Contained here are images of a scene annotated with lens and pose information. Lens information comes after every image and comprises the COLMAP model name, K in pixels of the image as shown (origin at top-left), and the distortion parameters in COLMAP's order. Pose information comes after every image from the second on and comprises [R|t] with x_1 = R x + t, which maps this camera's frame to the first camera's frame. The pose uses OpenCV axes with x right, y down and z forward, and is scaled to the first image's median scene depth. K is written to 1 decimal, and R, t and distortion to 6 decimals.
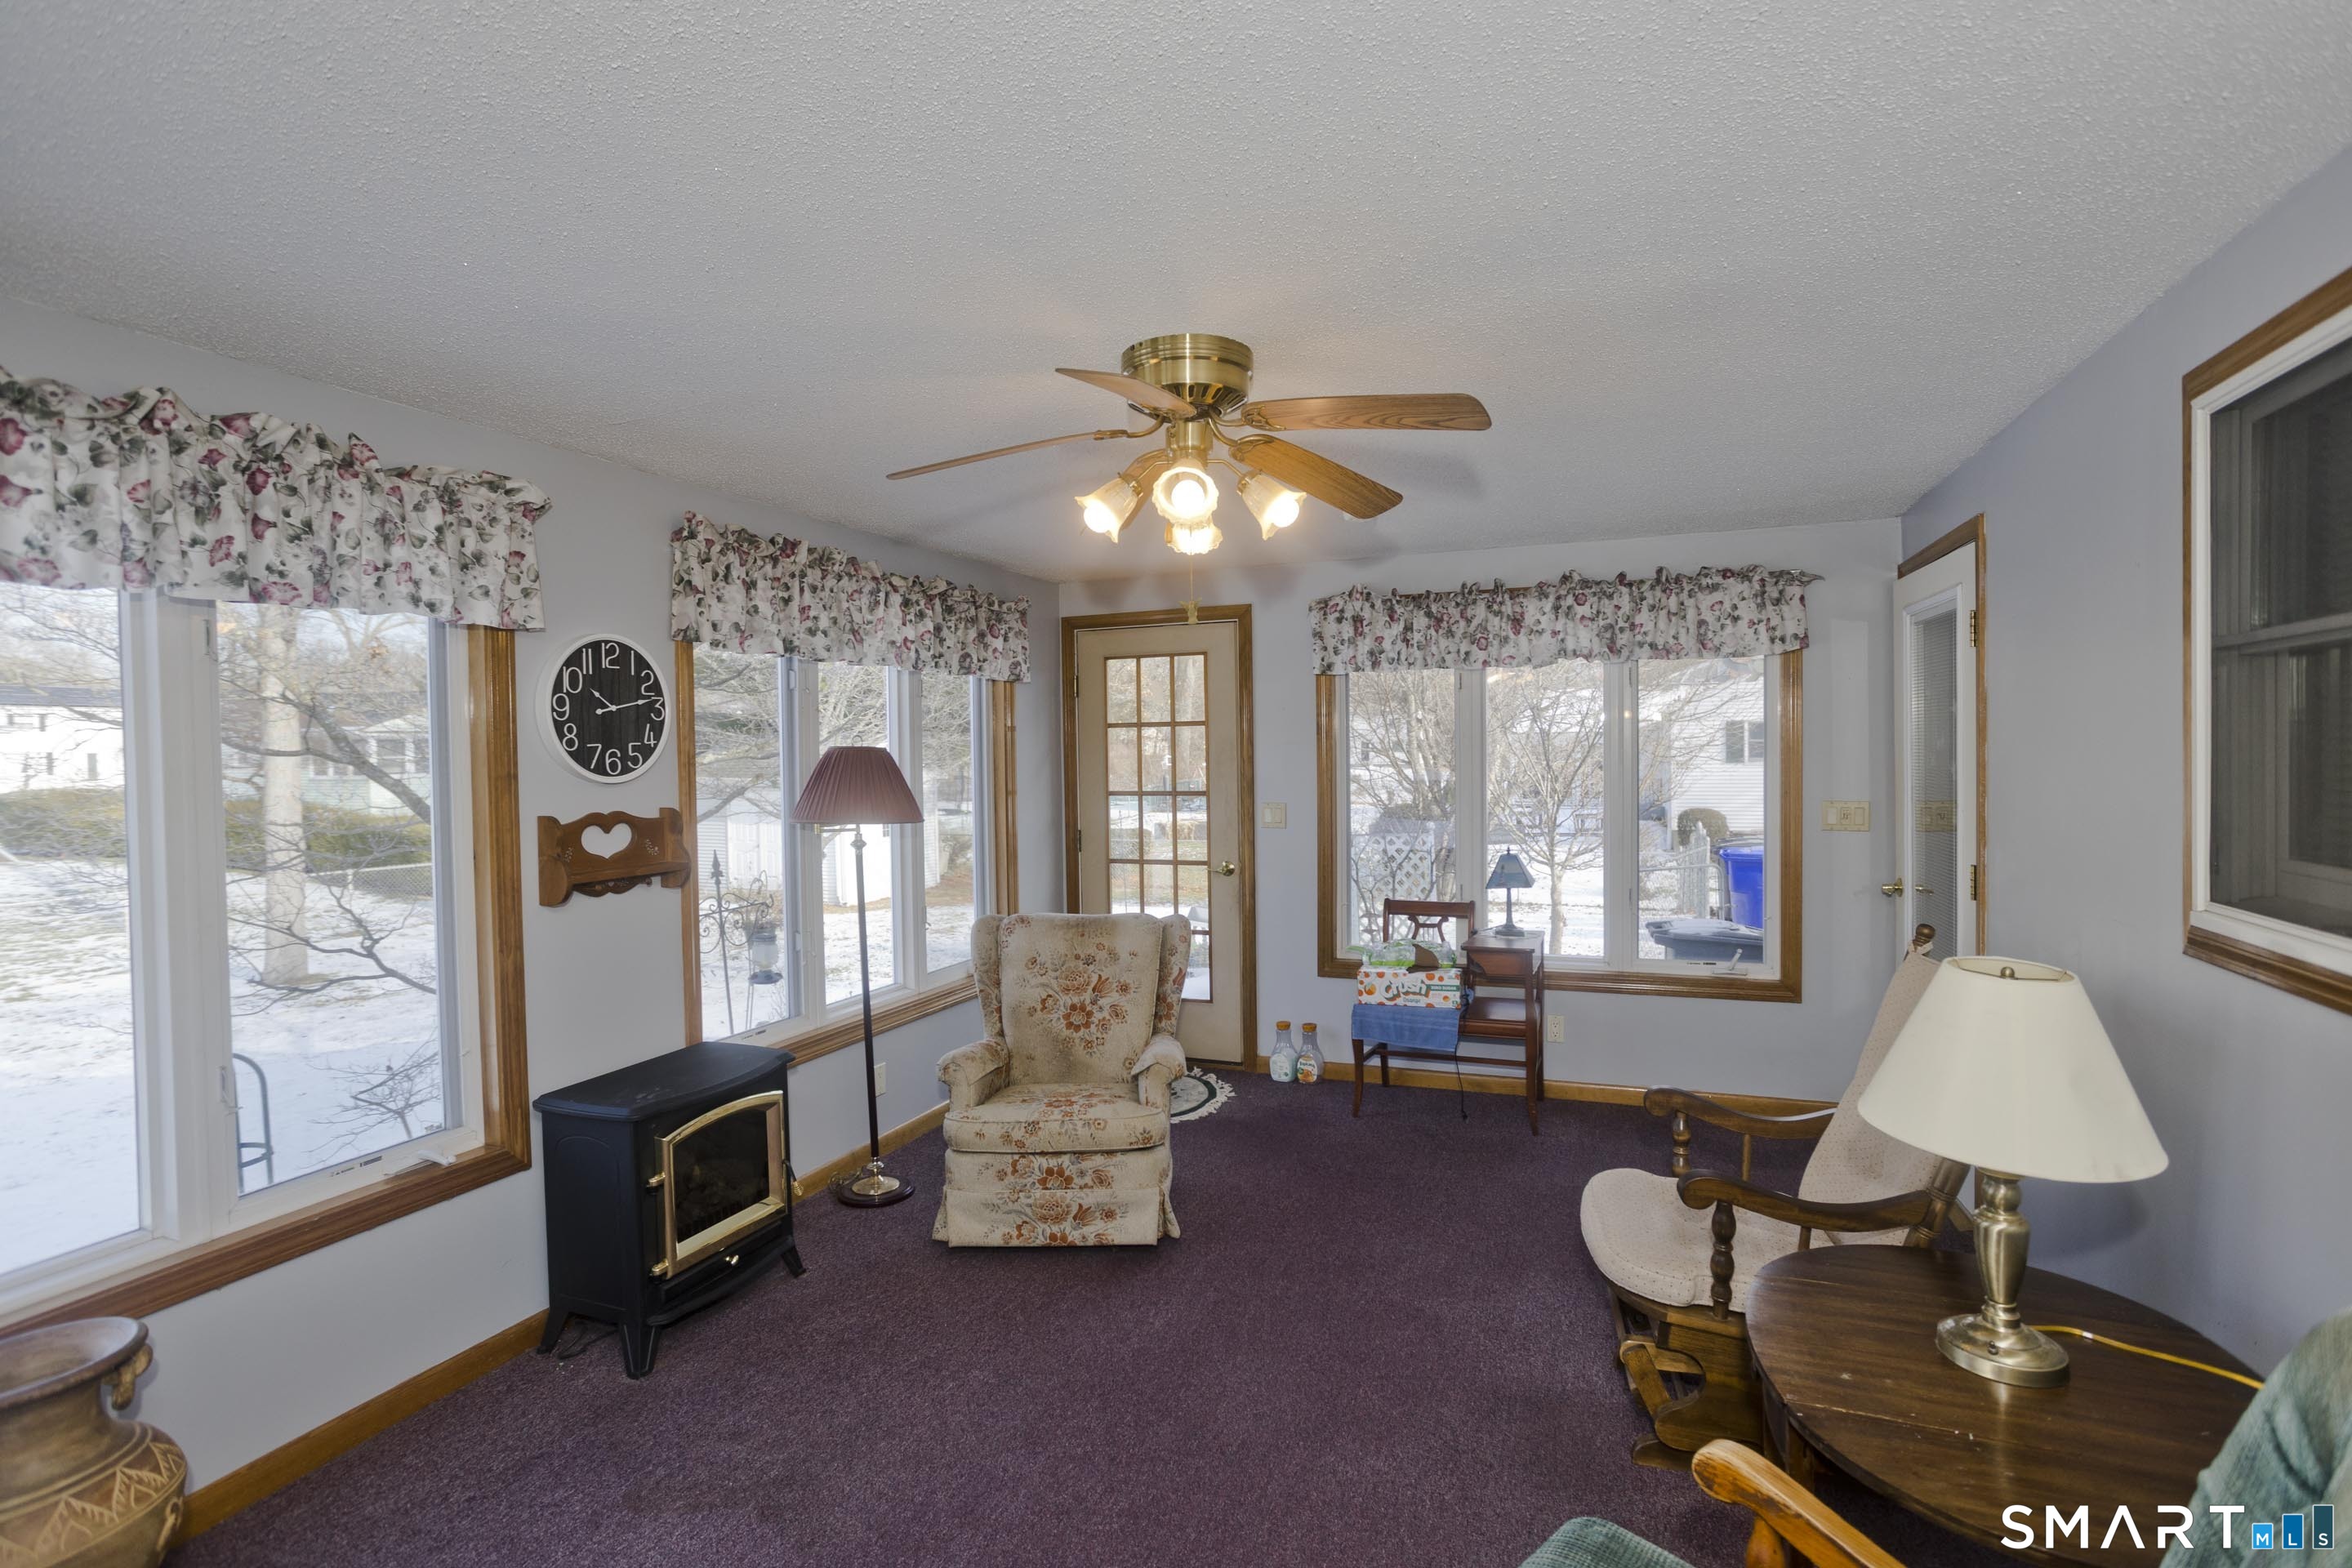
lens RADIAL K [[1131.3, 0, 1174.0], [0, 1131.3, 782.8], [0, 0, 1]] dist [-0.047840, 0.031923]
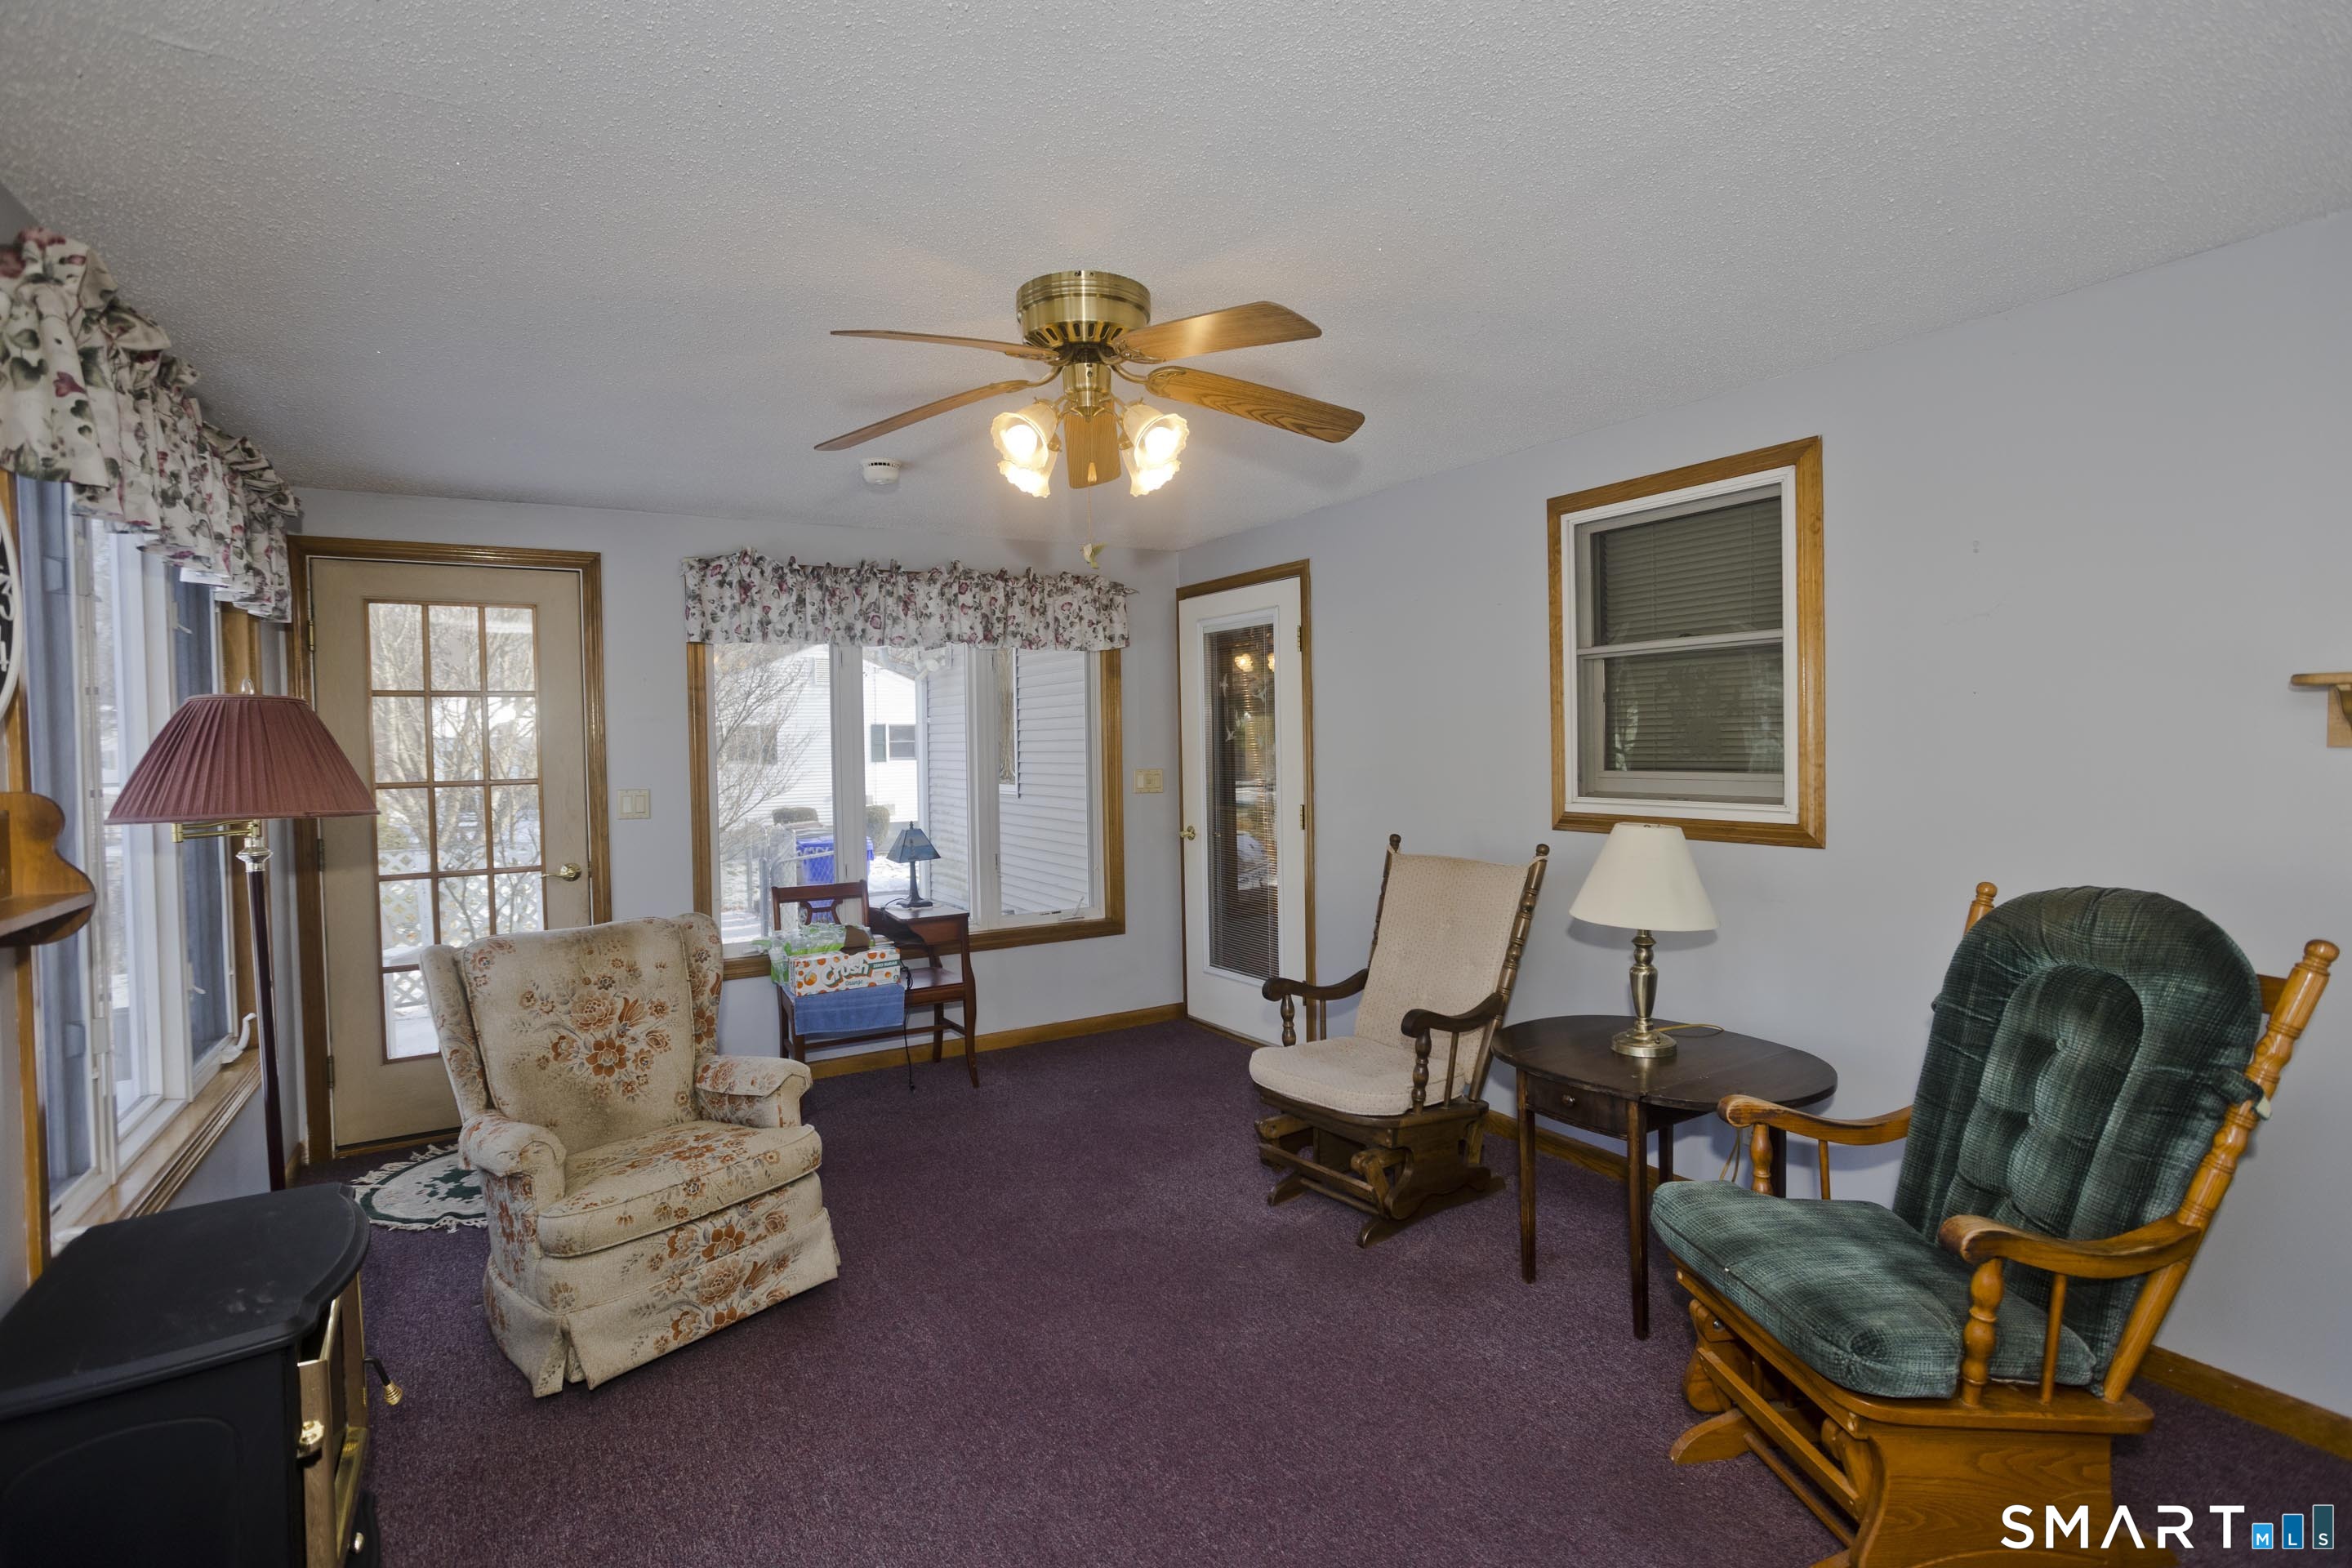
lens RADIAL K [[1131.3, 0, 1174.0], [0, 1131.3, 782.8], [0, 0, 1]] dist [-0.047840, 0.031923]
pose [[0.598658, -0.024218, 0.800638, -0.434570], [0.033014, 0.999440, 0.005546, 0.026979], [-0.800324, 0.023112, 0.599122, 0.212892]]
